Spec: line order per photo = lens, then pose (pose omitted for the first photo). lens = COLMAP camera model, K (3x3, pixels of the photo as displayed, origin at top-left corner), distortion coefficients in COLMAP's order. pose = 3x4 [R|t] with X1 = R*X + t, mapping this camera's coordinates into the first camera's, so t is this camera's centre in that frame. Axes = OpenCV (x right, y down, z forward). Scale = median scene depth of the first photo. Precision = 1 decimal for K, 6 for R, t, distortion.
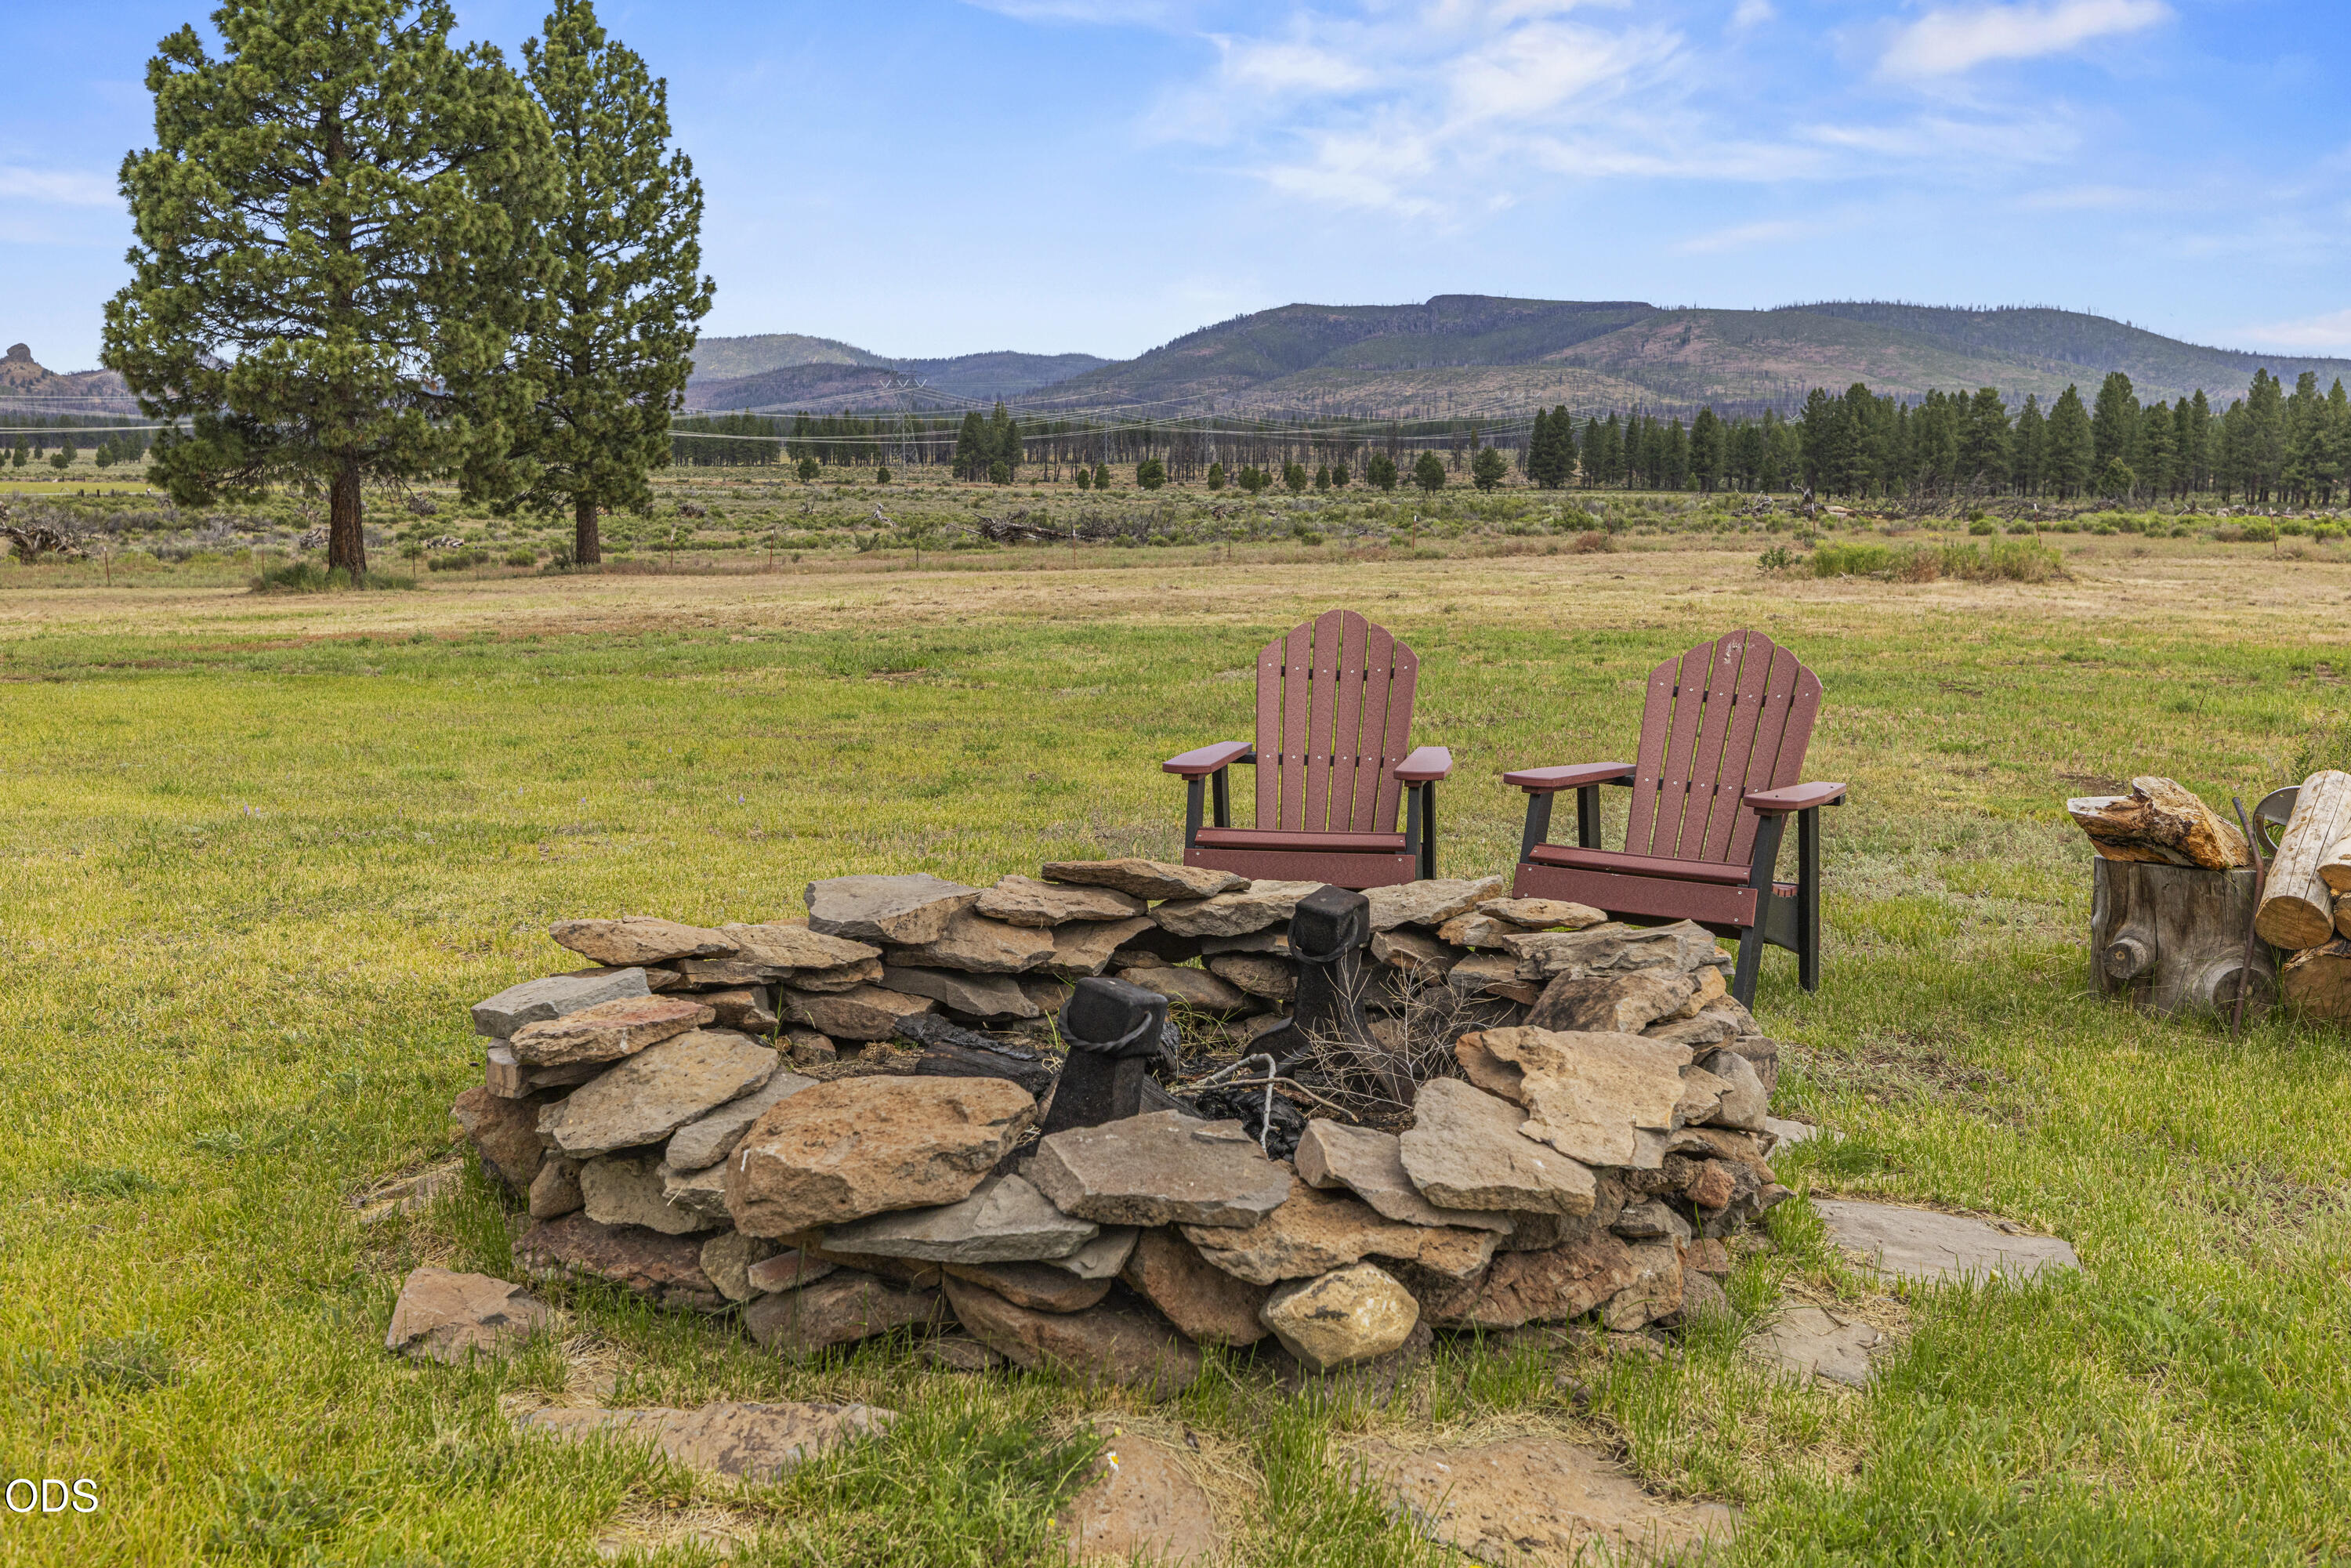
lens RADIAL K [[2263.9, 0, 1181.4], [0, 2263.9, 774.3], [0, 0, 1]] dist [-0.017326, 0.000000]
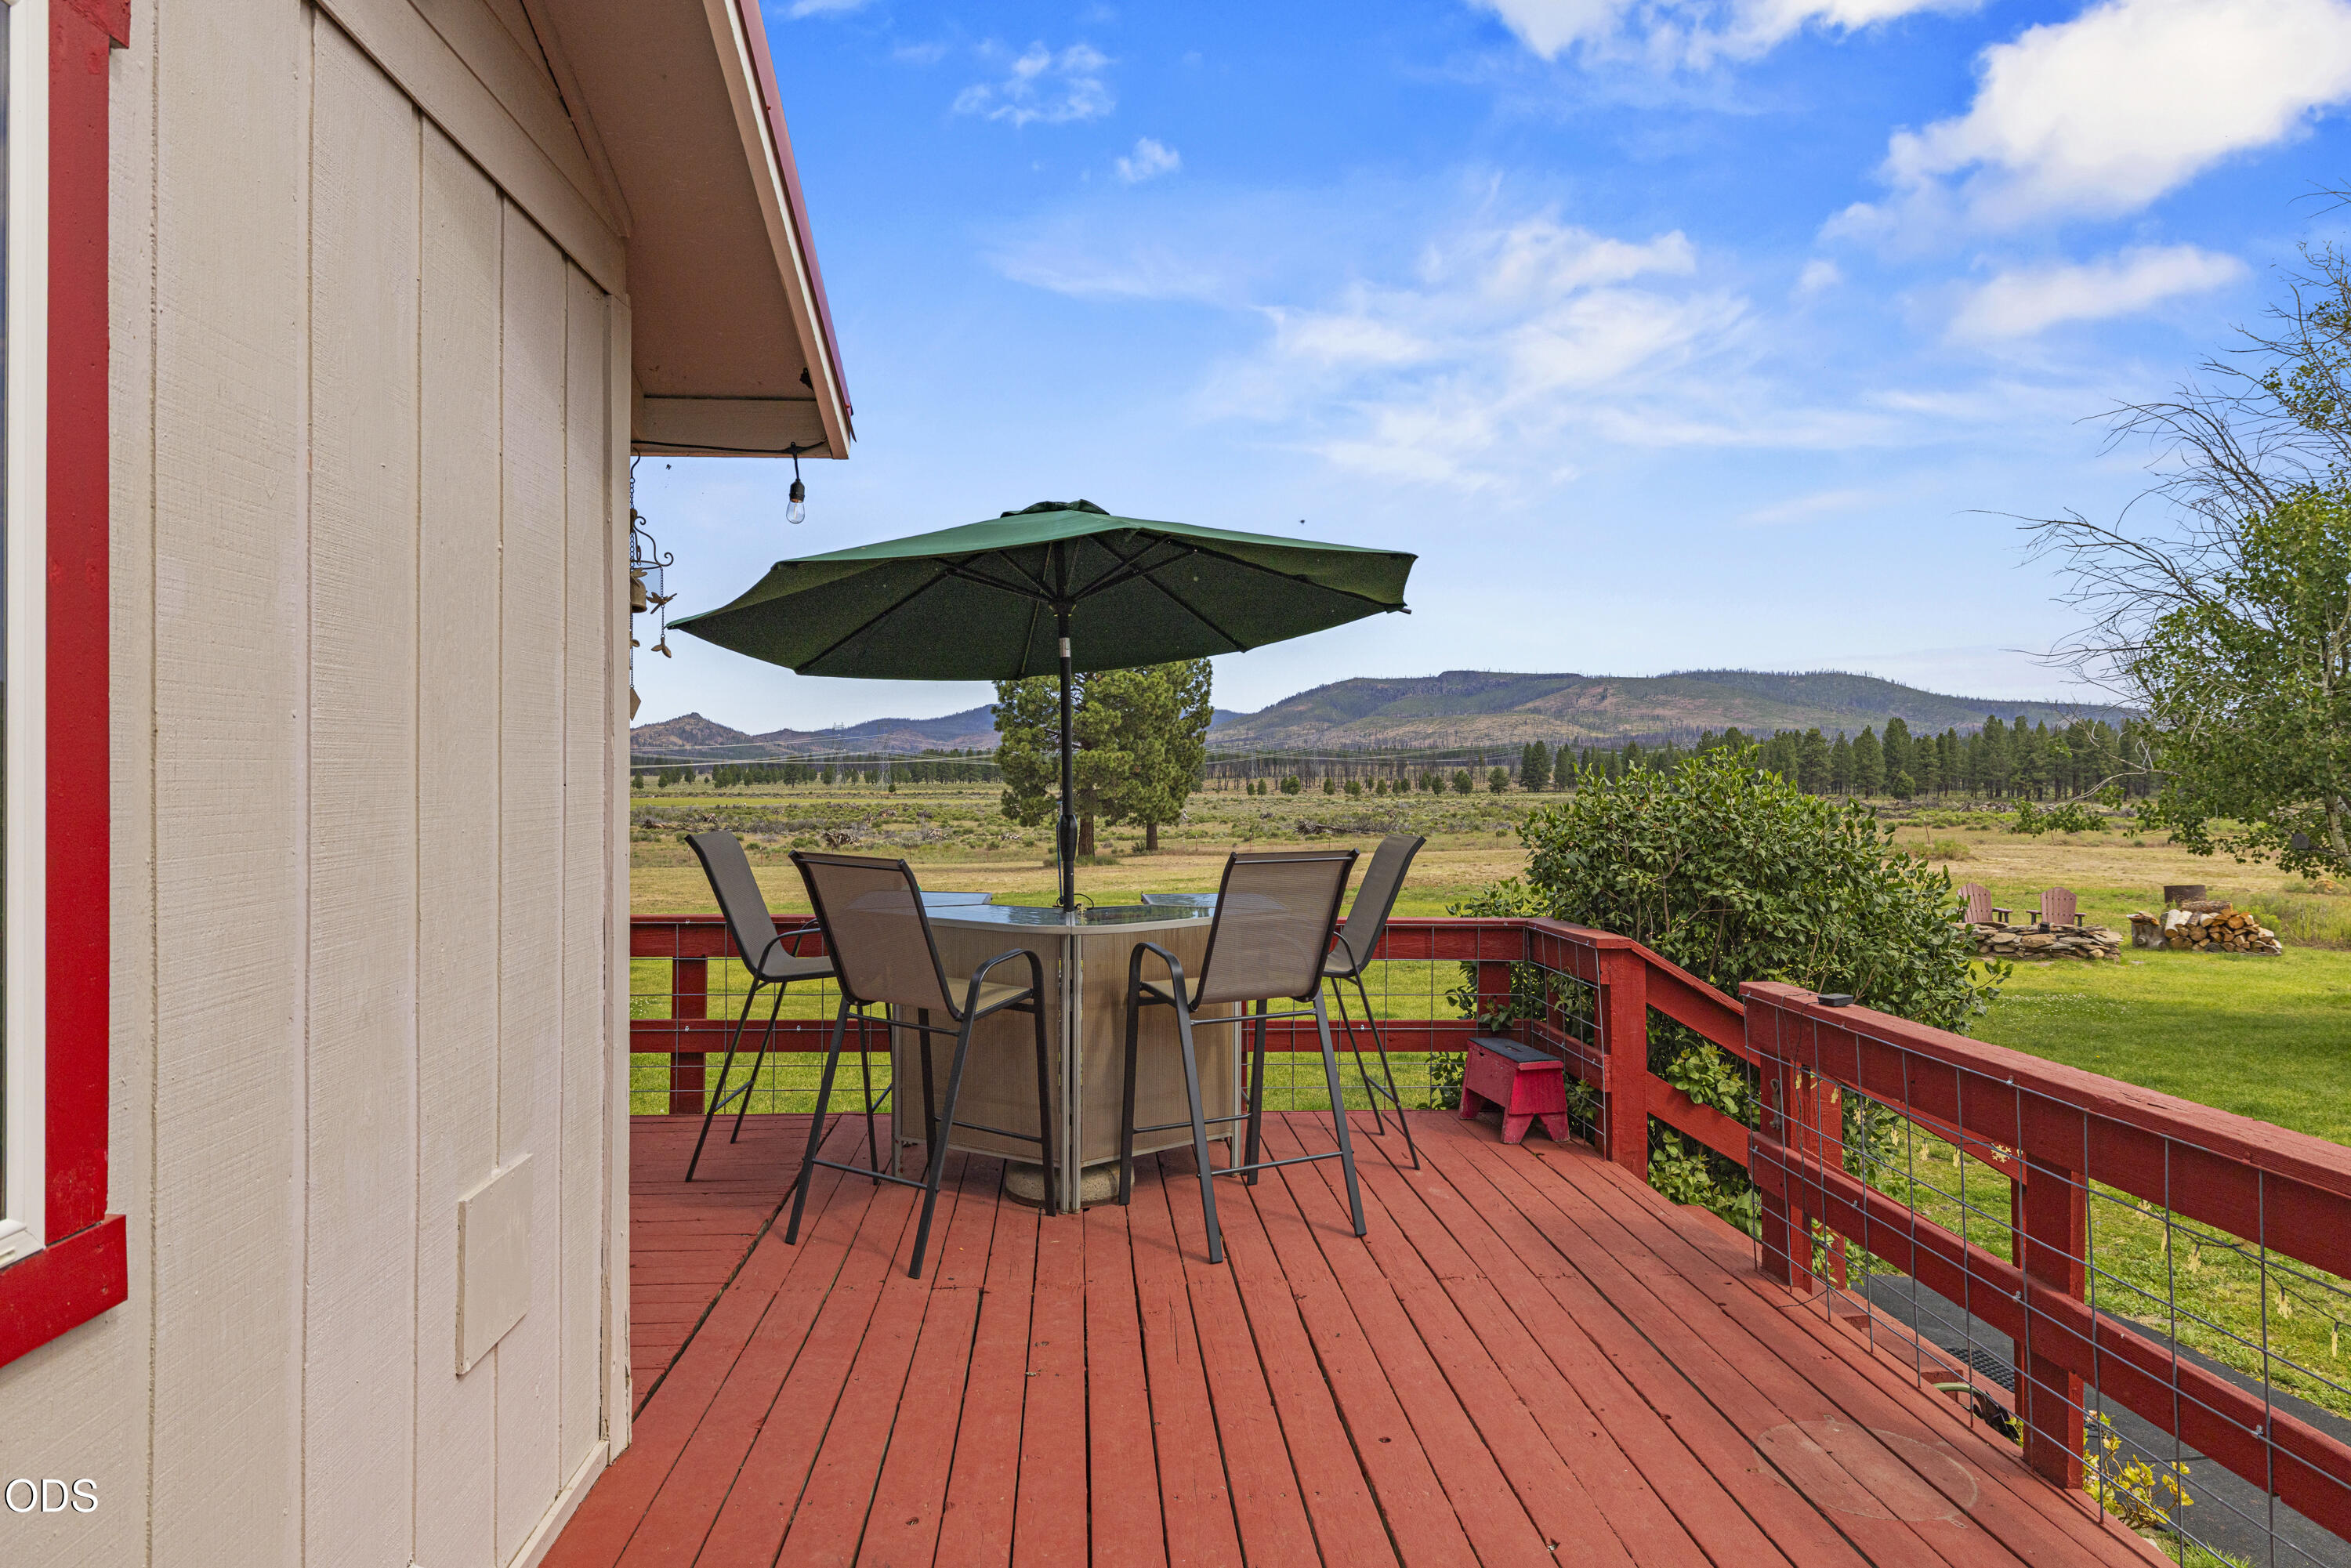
lens RADIAL K [[1412.1, 0, 1180.9], [0, 1412.1, 782.7], [0, 0, 1]] dist [0.000875, 0.001533]
pose [[0.997142, -0.011989, -0.074587, -0.098645], [0.002035, 0.991231, -0.132128, 0.008260], [0.075517, 0.131599, 0.988422, -0.159139]]
